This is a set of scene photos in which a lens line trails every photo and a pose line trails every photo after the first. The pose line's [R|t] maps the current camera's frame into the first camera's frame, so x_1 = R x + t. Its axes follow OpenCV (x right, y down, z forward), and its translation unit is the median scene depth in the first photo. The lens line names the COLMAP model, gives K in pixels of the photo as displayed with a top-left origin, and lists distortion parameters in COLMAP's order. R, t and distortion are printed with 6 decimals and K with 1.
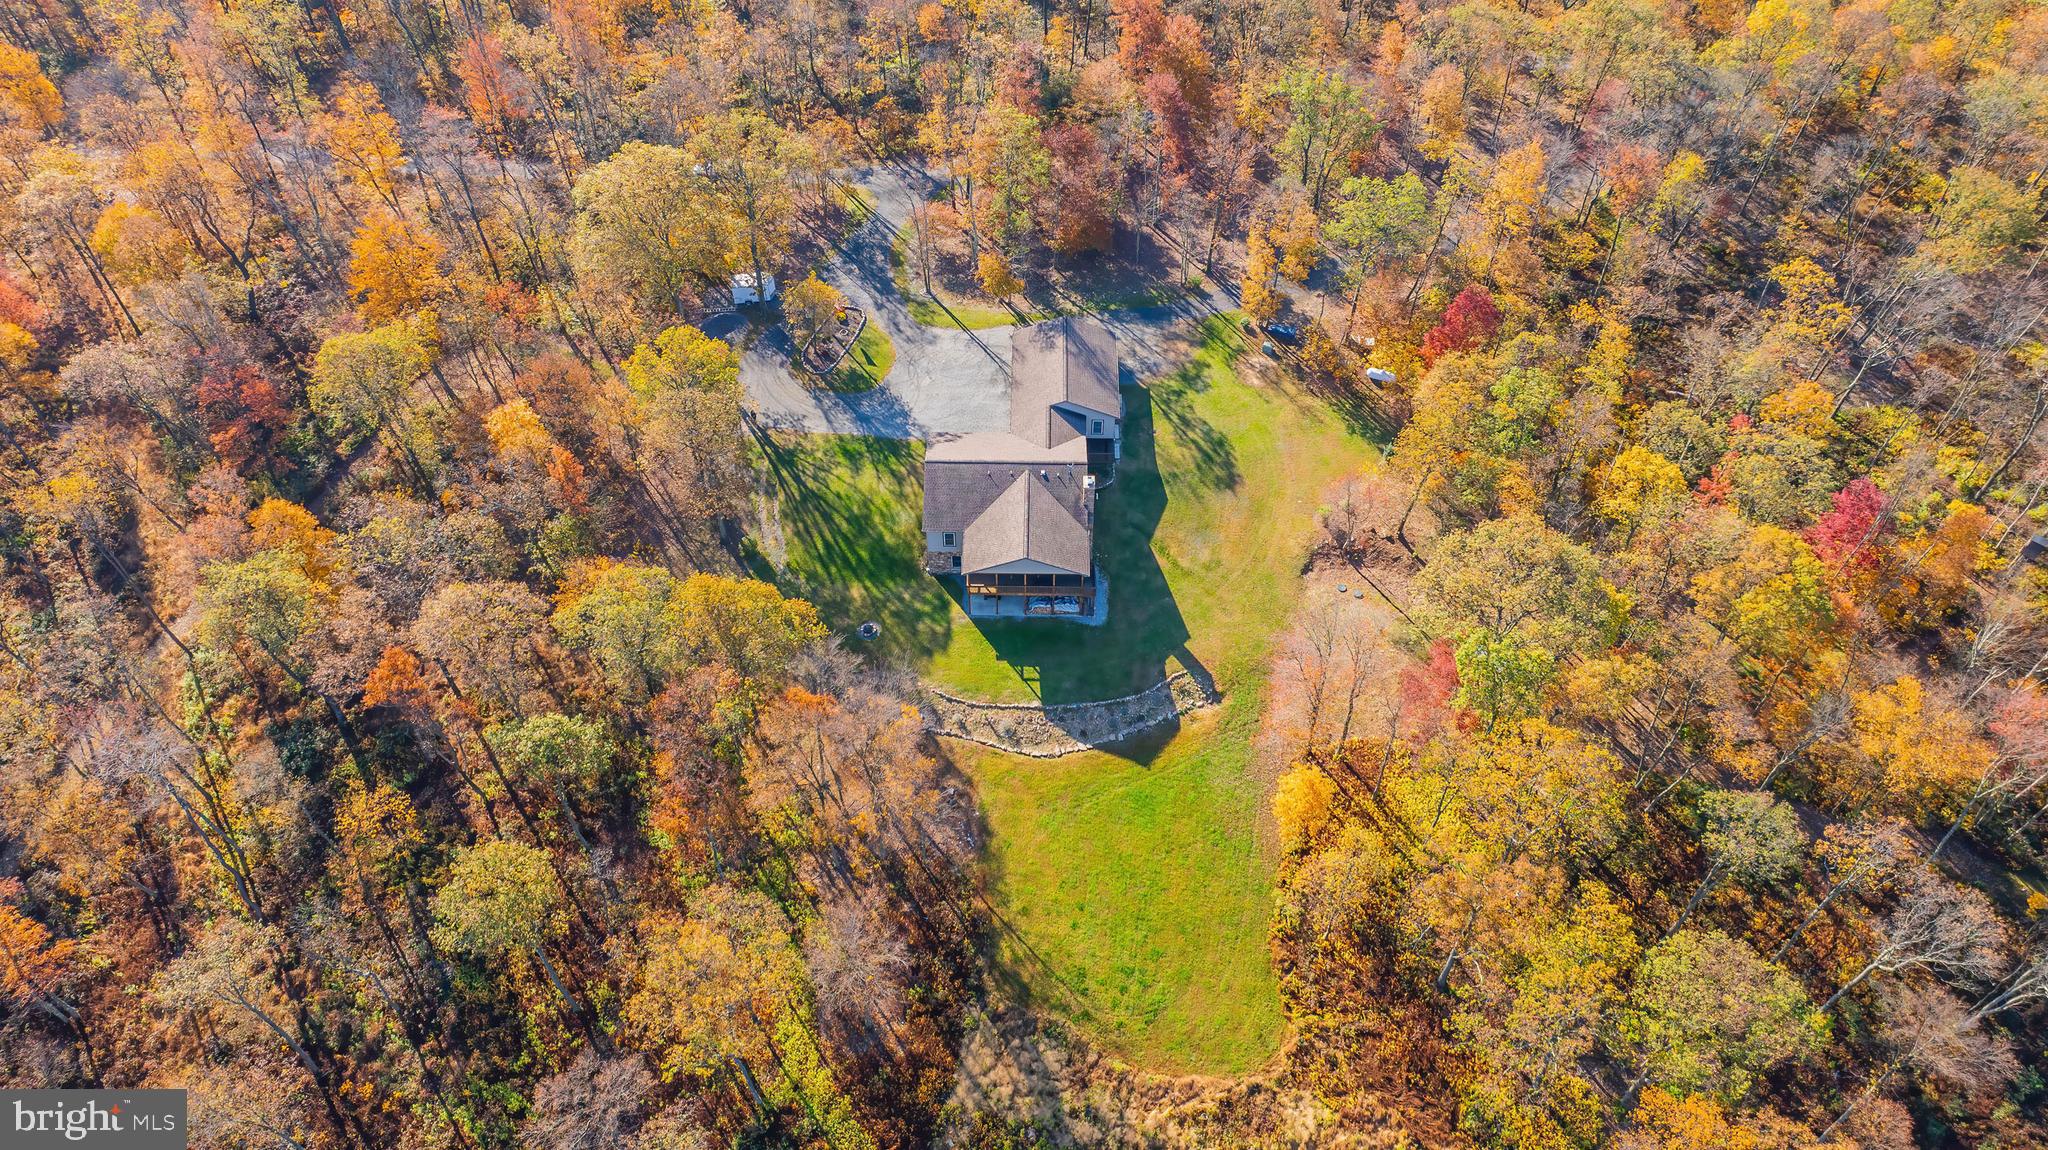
lens RADIAL K [[1434.9, 0, 1024.7], [0, 1434.9, 569.0], [0, 0, 1]] dist [-0.032627, 0.034607]
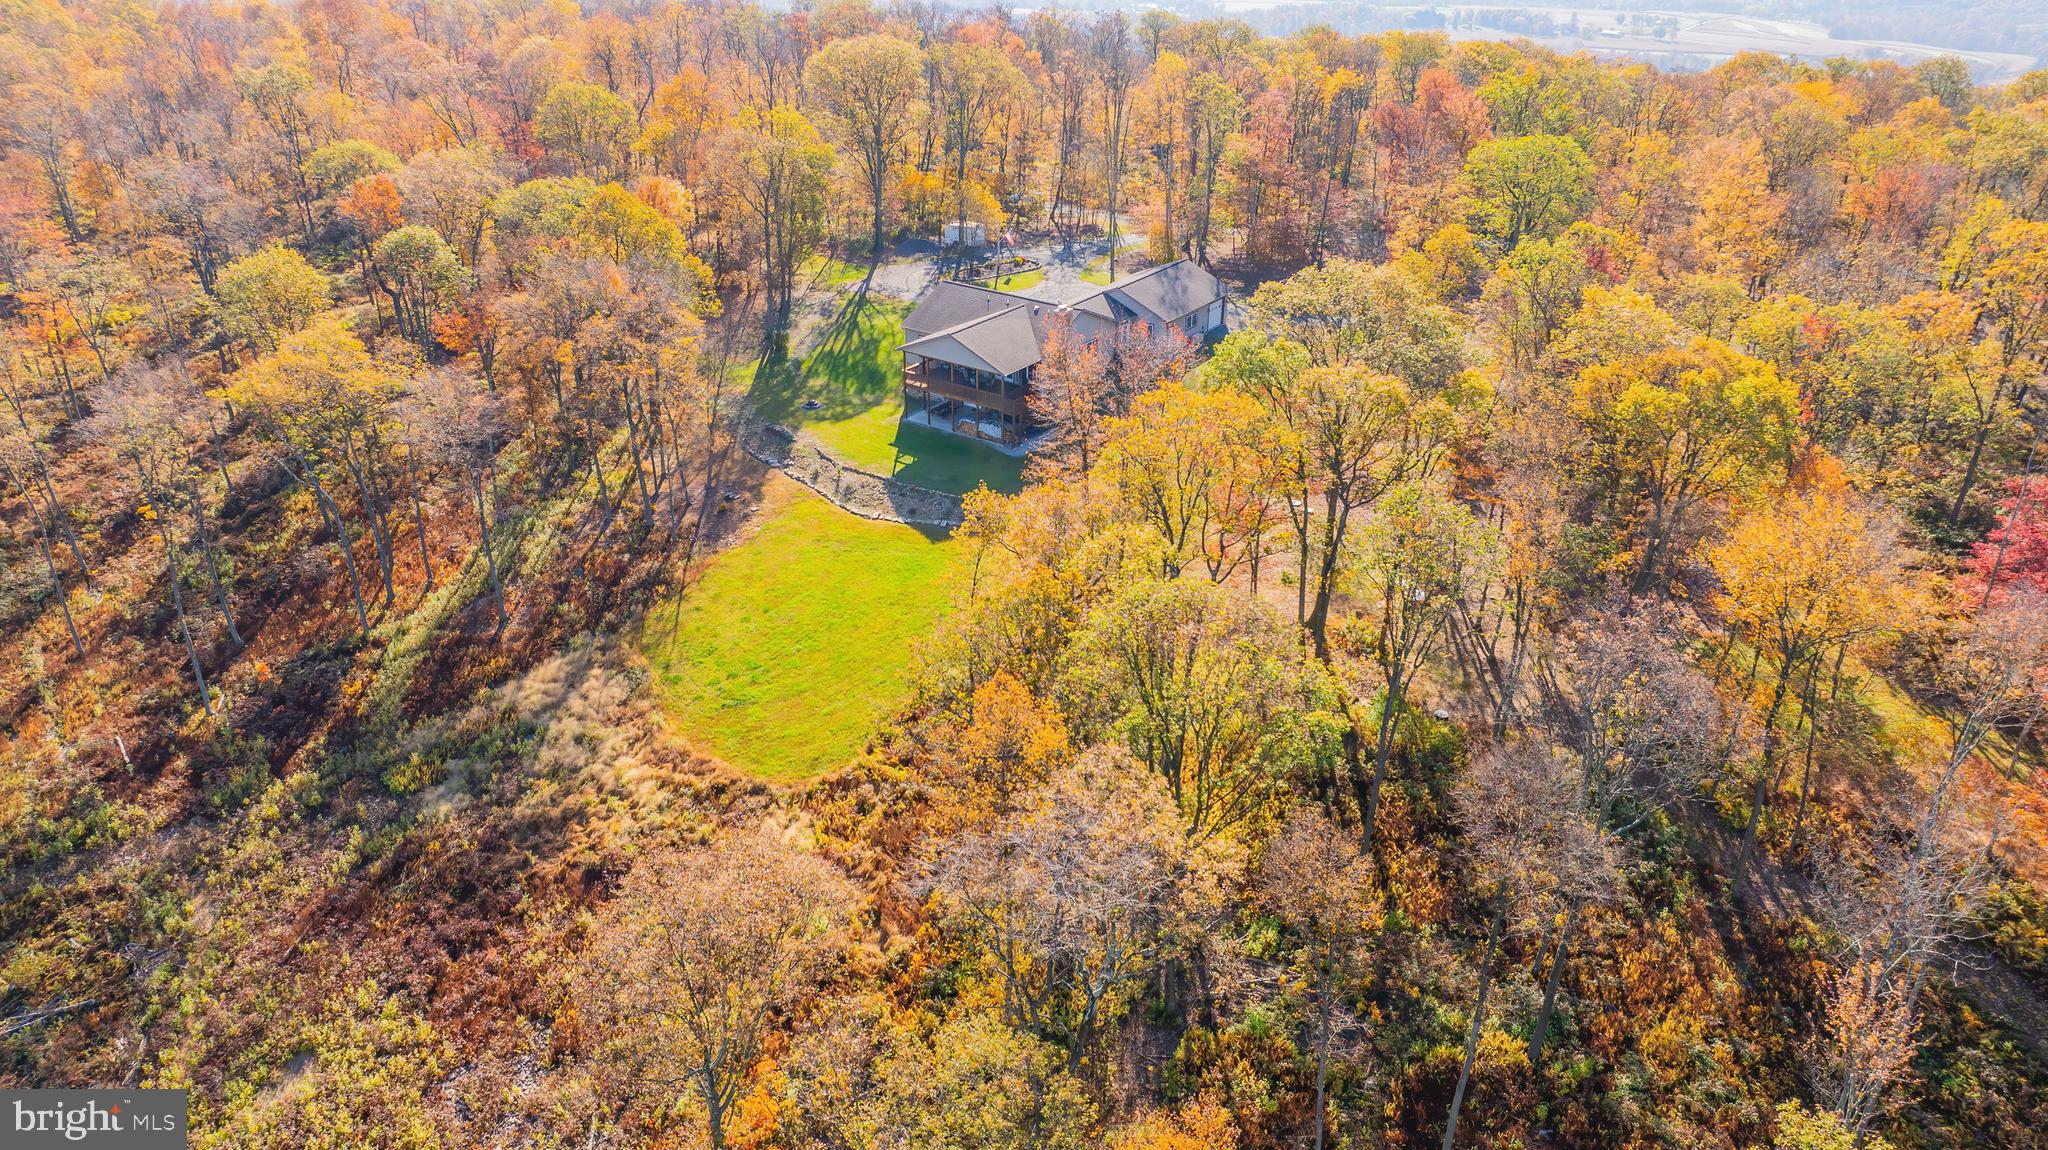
lens RADIAL K [[1434.9, 0, 1008.5], [0, 1434.9, 583.8], [0, 0, 1]] dist [-0.032627, 0.034607]
pose [[0.823265, 0.265023, -0.501993, 0.491780], [-0.436657, 0.860722, -0.261703, 0.324584], [0.362719, 0.434650, 0.824327, 0.296398]]
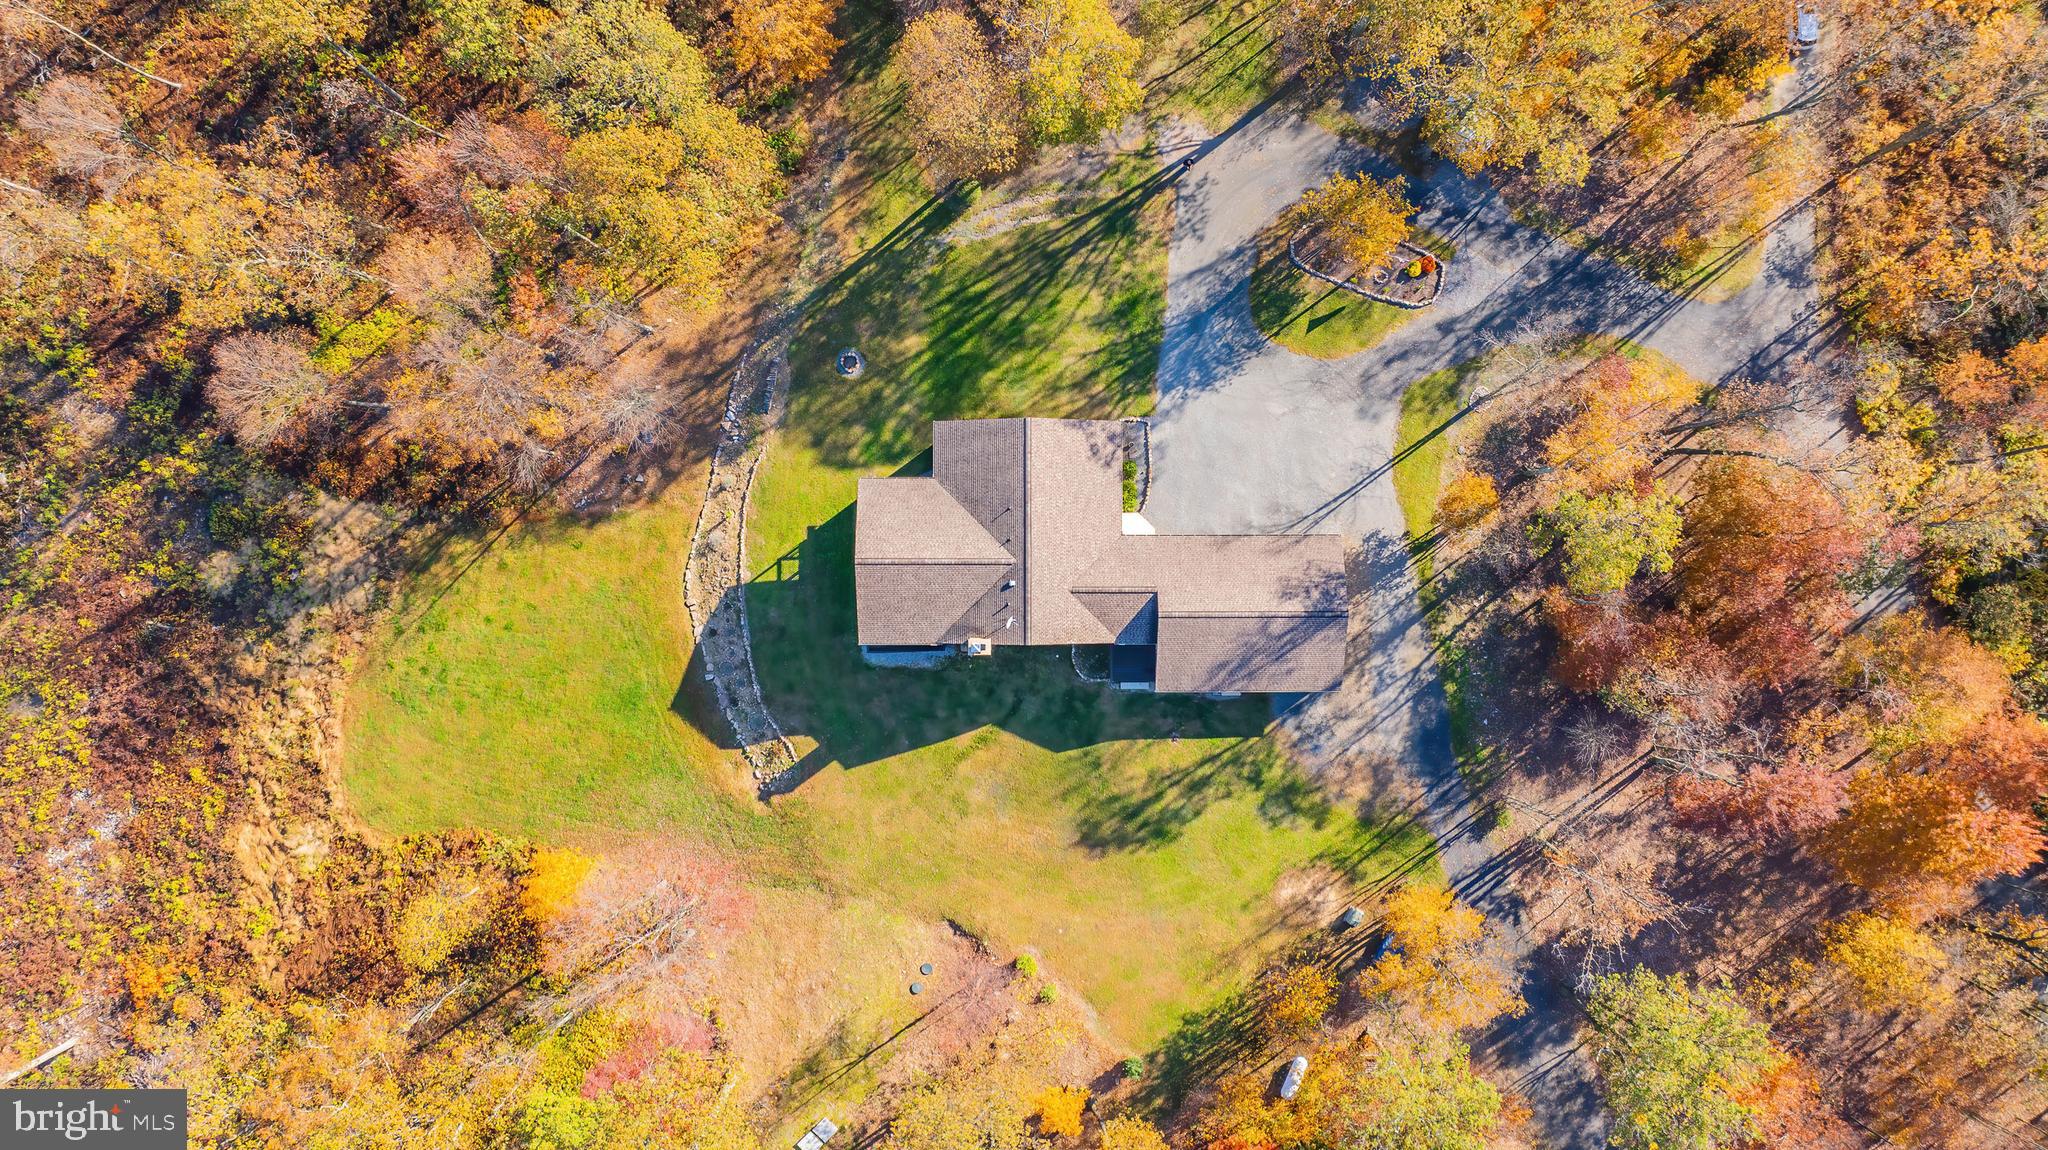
lens RADIAL K [[1434.9, 0, 1025.0], [0, 1434.9, 579.6], [0, 0, 1]] dist [-0.032627, 0.034607]
pose [[0.014473, 0.999857, 0.008740, 0.004716], [-0.765415, 0.005454, 0.643514, -0.515770], [0.643374, -0.016003, 0.765385, 0.436371]]
